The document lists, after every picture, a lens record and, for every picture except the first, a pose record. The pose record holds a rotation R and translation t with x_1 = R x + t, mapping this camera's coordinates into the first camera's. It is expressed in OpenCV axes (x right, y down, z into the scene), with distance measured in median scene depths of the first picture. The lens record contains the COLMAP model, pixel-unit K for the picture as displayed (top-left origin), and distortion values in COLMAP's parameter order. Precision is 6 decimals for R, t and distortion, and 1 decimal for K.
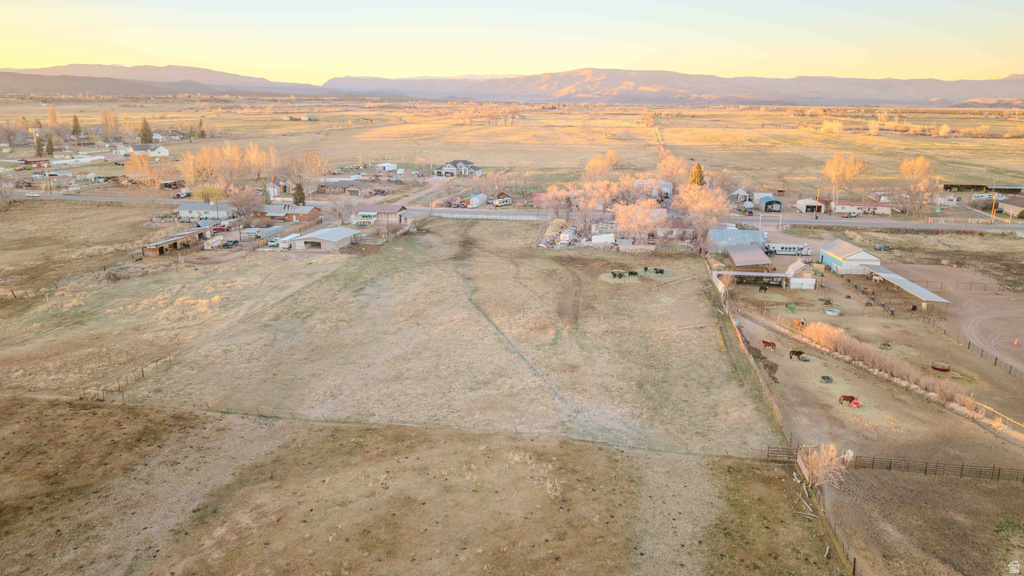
lens RADIAL K [[672.8, 0, 512.0], [0, 672.8, 288.0], [0, 0, 1]] dist [0.096456, -0.101777]
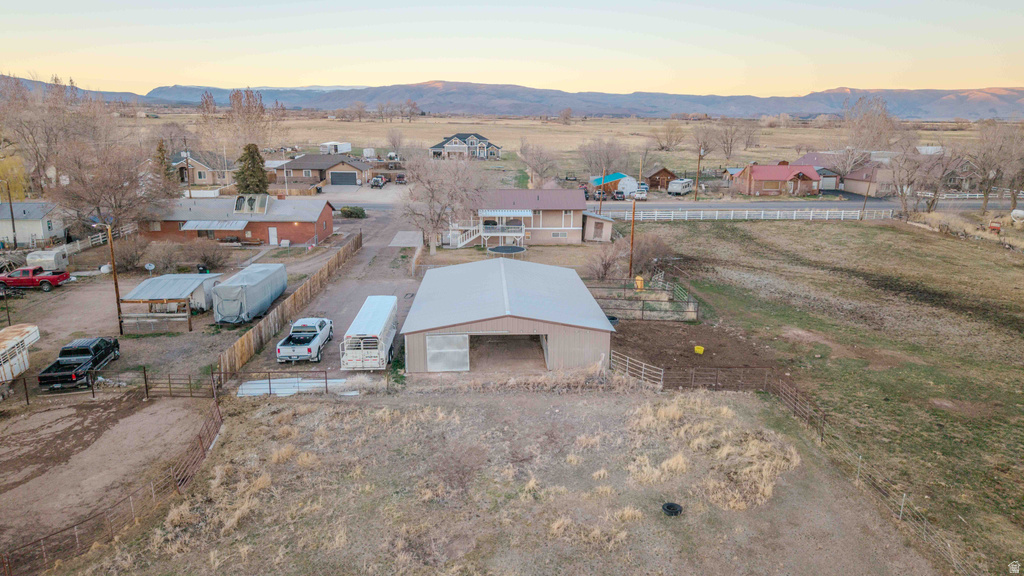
lens RADIAL K [[672.8, 0, 512.0], [0, 672.8, 288.0], [0, 0, 1]] dist [0.096456, -0.101777]
pose [[0.977395, -0.050182, 0.205380, -0.340231], [0.053874, 0.998471, -0.012418, -0.081534], [-0.204443, 0.023201, 0.978604, 0.800823]]
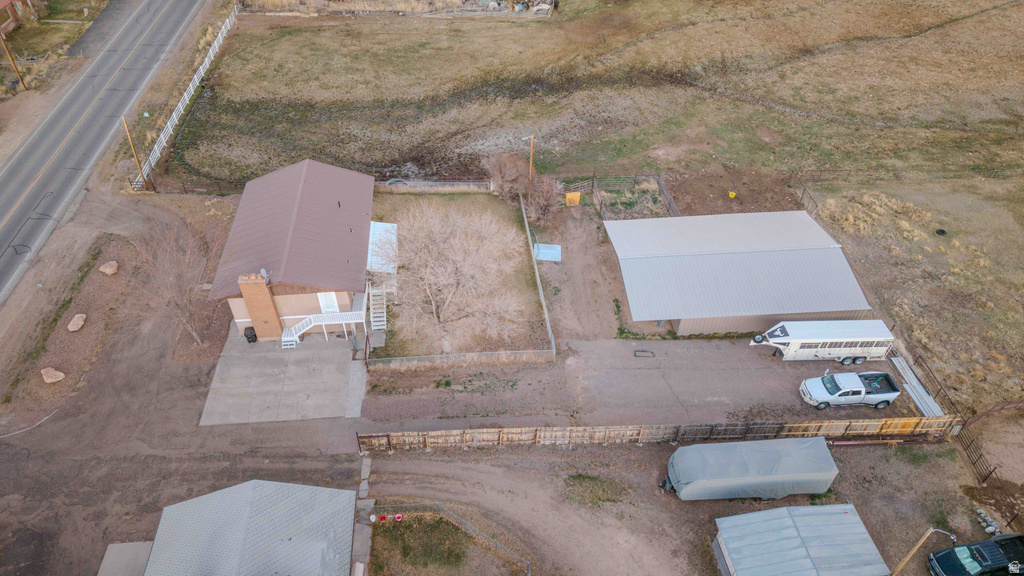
lens RADIAL K [[681.8, 0, 512.0], [0, 681.8, 288.0], [0, 0, 1]] dist [0.051005, -0.045133]
pose [[-0.259236, -0.662410, 0.702858, -0.490164], [0.222809, 0.667089, 0.710878, -0.316789], [-0.939762, 0.340889, -0.025343, 1.165402]]
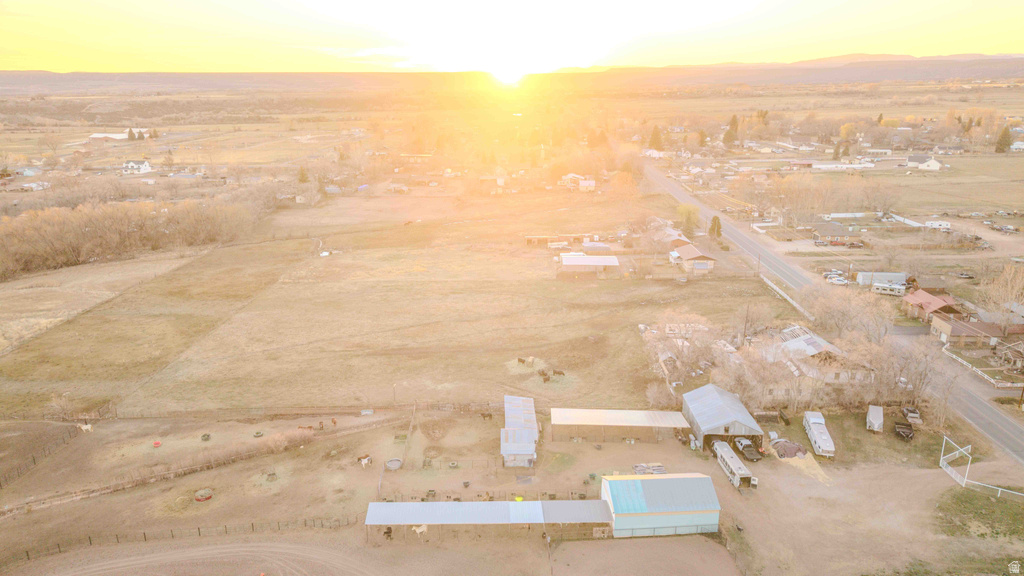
lens RADIAL K [[672.8, 0, 512.0], [0, 672.8, 288.0], [0, 0, 1]] dist [0.096456, -0.101777]
pose [[0.160186, 0.279312, -0.946744, 0.889309], [-0.246322, 0.940097, 0.235674, -0.292387], [0.955859, 0.195453, 0.219392, 0.659731]]
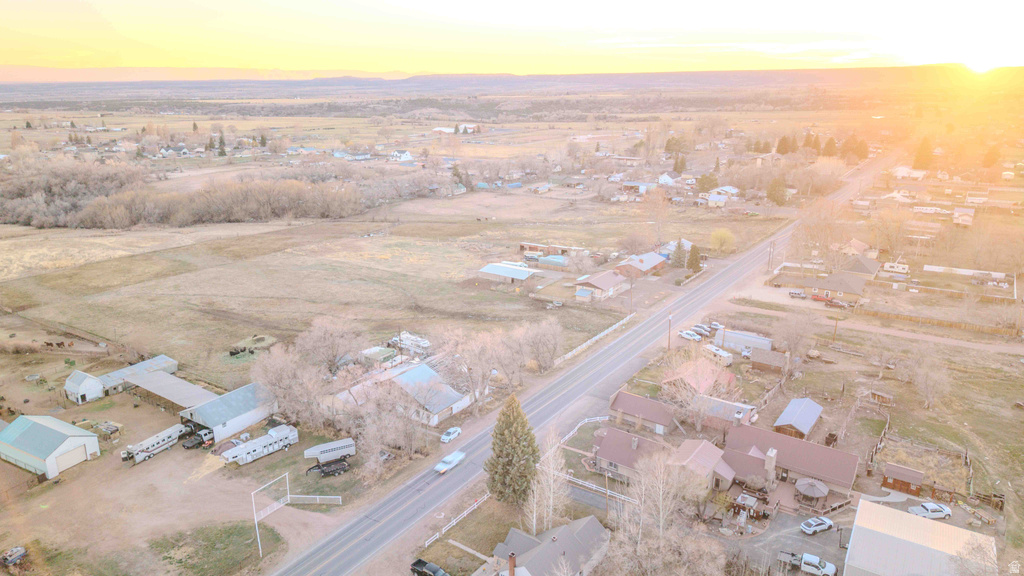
lens RADIAL K [[672.8, 0, 512.0], [0, 672.8, 288.0], [0, 0, 1]] dist [0.096456, -0.101777]
pose [[-0.403659, 0.260629, -0.877002, 0.807622], [-0.231841, 0.898141, 0.373621, -0.517139], [0.885048, 0.354140, -0.302118, 1.449500]]
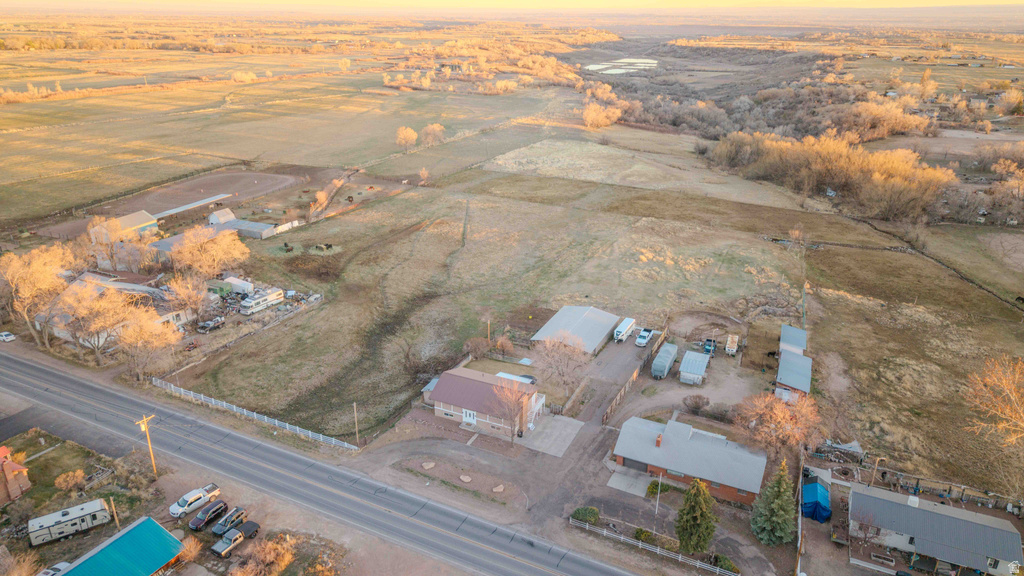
lens RADIAL K [[672.8, 0, 512.0], [0, 672.8, 288.0], [0, 0, 1]] dist [0.096456, -0.101777]
pose [[-0.962632, -0.117411, 0.244037, -0.397615], [0.051333, 0.805684, 0.590117, -0.566512], [-0.265902, 0.580592, -0.769551, 1.635056]]
